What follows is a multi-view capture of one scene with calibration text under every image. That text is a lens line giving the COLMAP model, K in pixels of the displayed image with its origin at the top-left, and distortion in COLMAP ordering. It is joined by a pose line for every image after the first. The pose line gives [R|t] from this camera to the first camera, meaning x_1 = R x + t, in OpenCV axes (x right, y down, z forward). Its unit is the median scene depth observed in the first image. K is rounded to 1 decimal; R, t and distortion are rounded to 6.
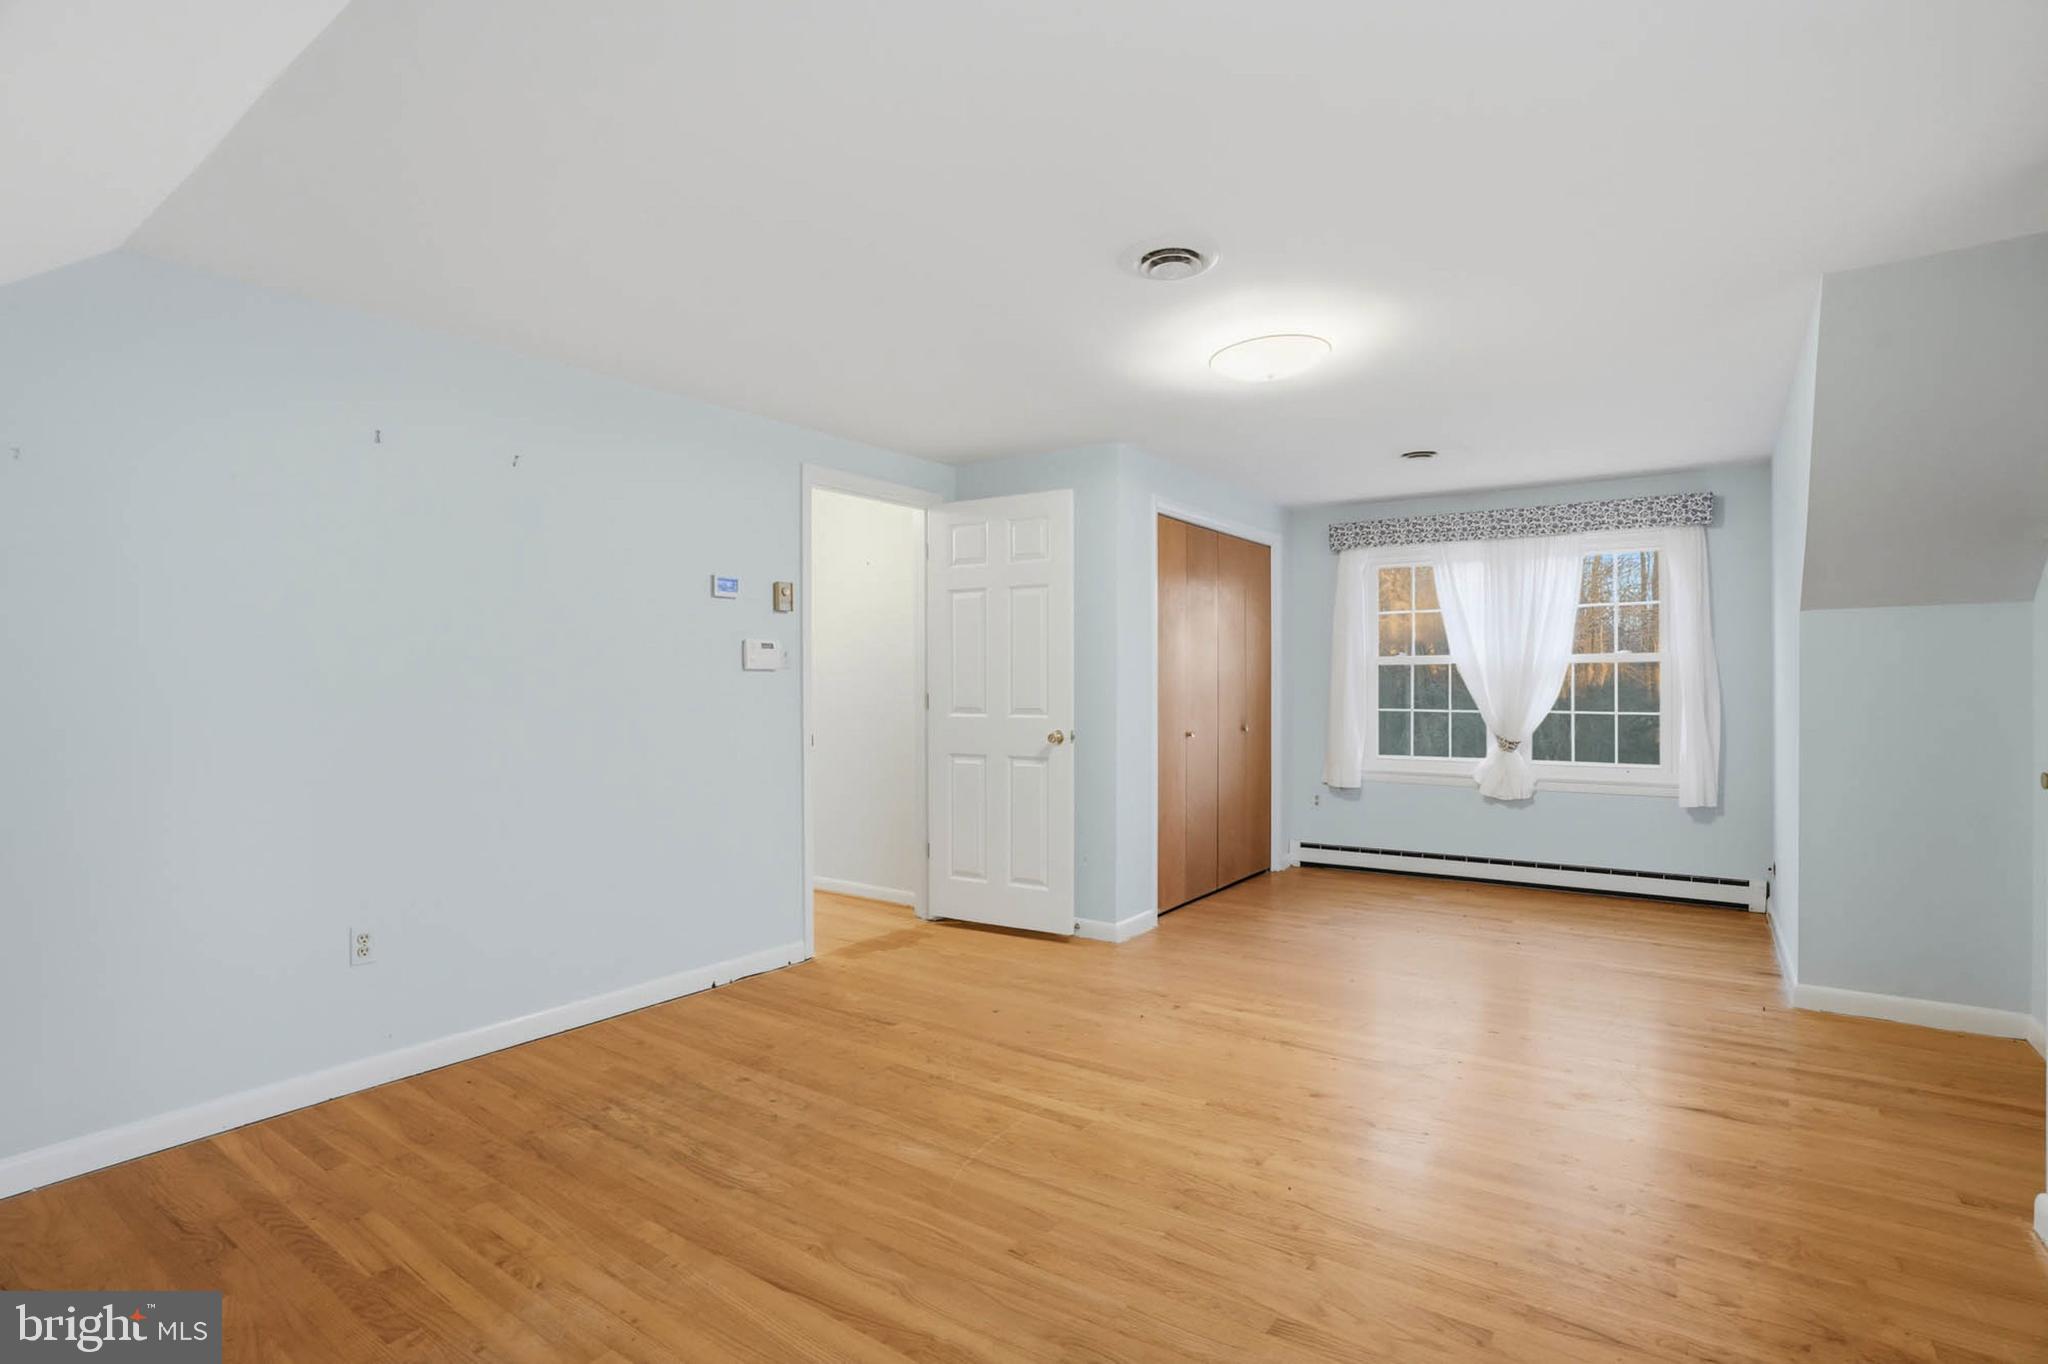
lens RADIAL K [[950.7, 0, 1028.5], [0, 950.7, 692.1], [0, 0, 1]] dist [-0.090877, 0.036059]
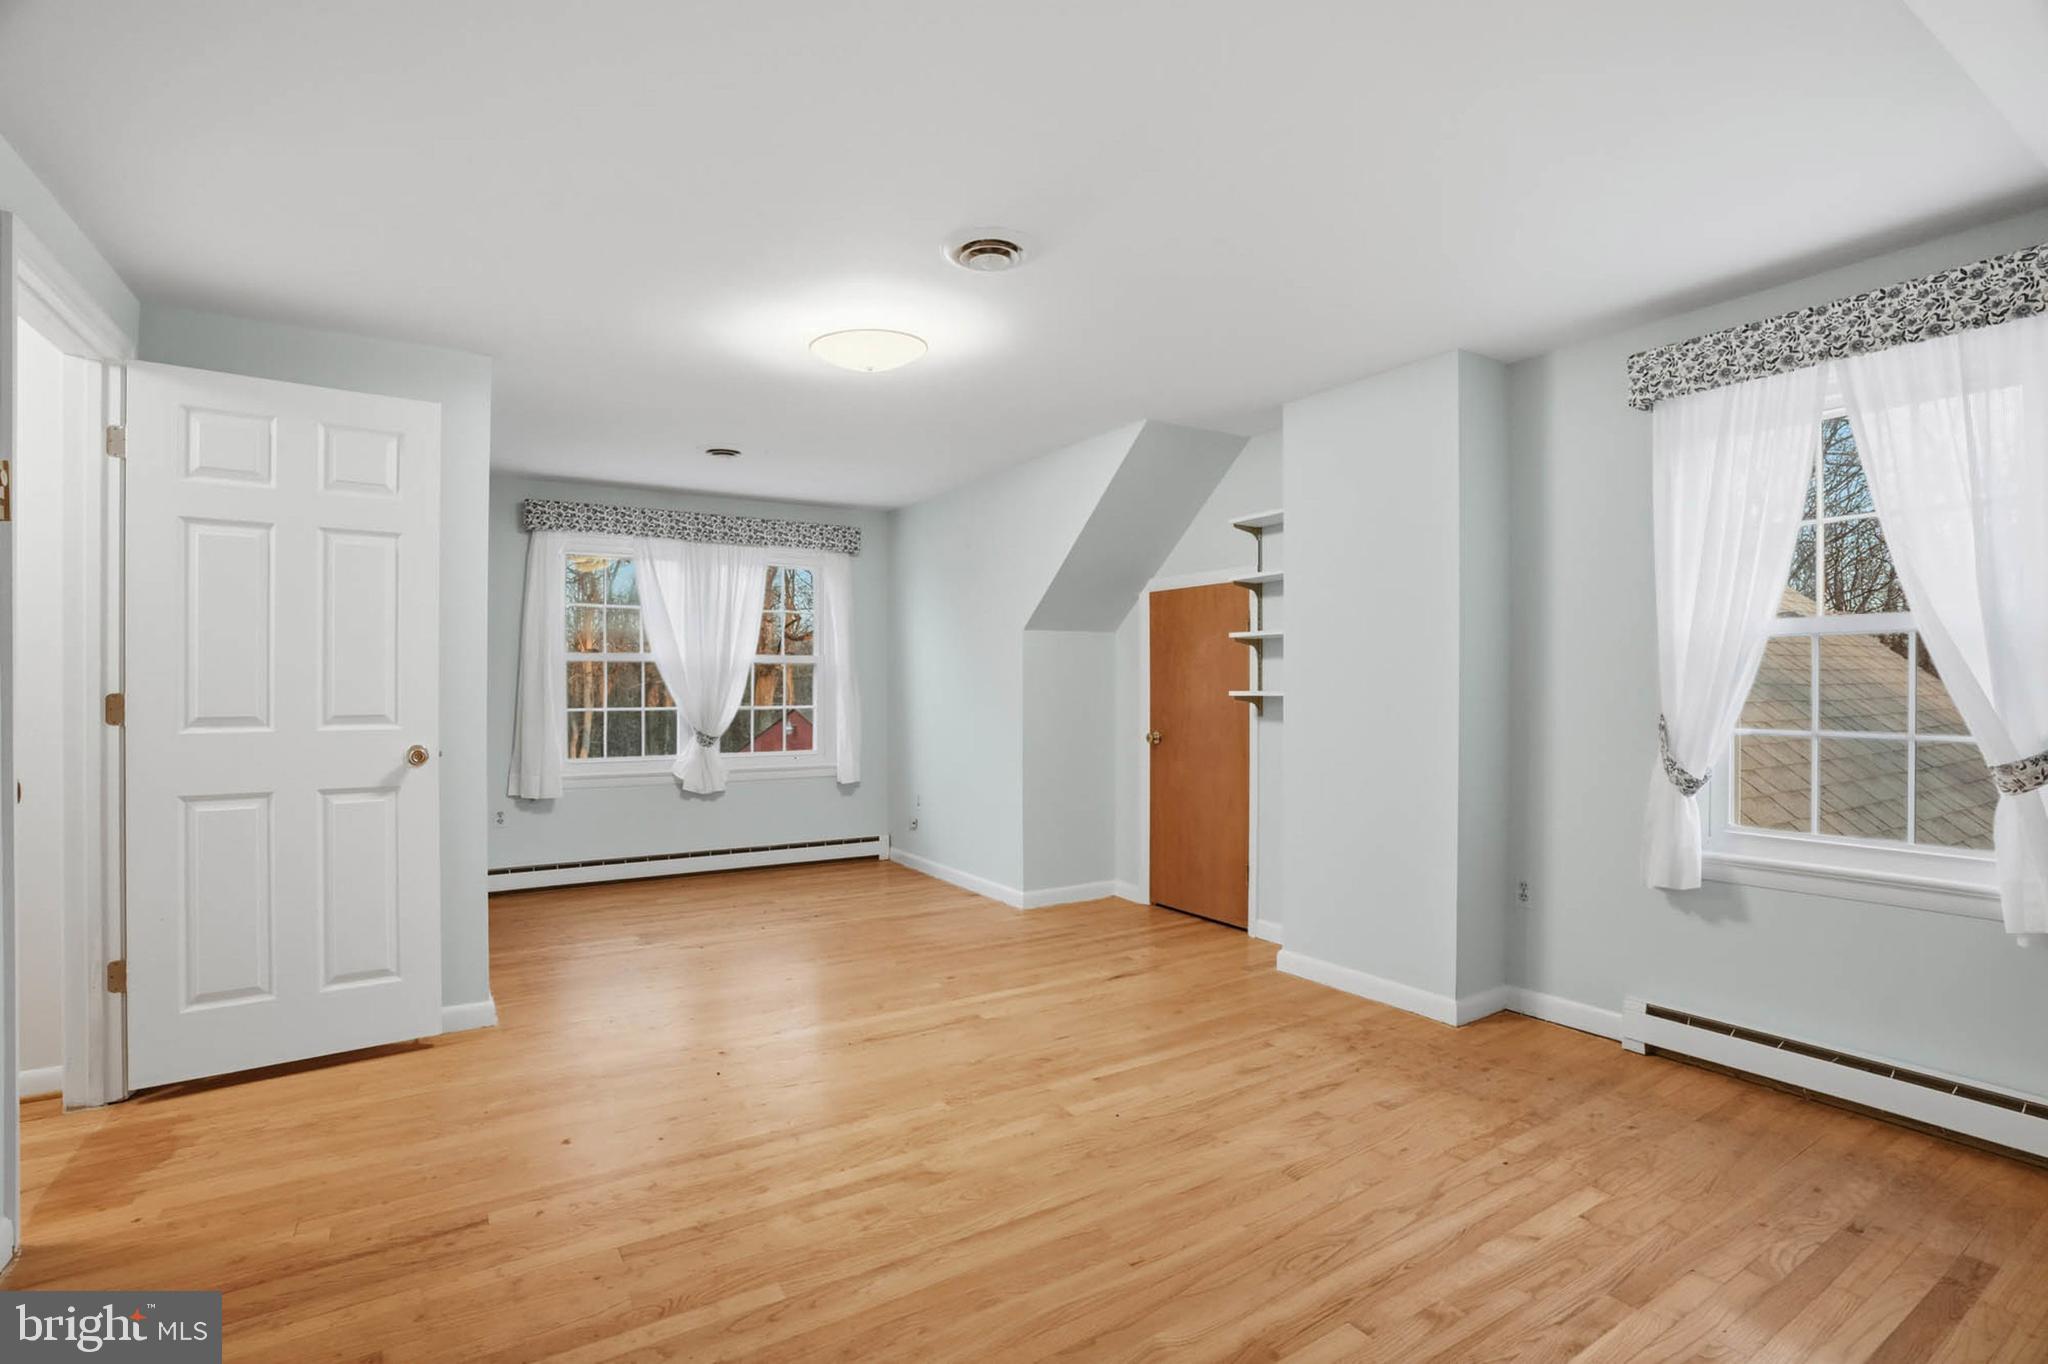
lens RADIAL K [[972.0, 0, 1032.3], [0, 972.0, 678.5], [0, 0, 1]] dist [-0.064334, 0.022412]
pose [[0.385723, 0.006510, 0.922592, -0.383302], [0.005170, 0.999944, -0.009217, -0.000332], [-0.922600, 0.008325, 0.385668, 0.275178]]
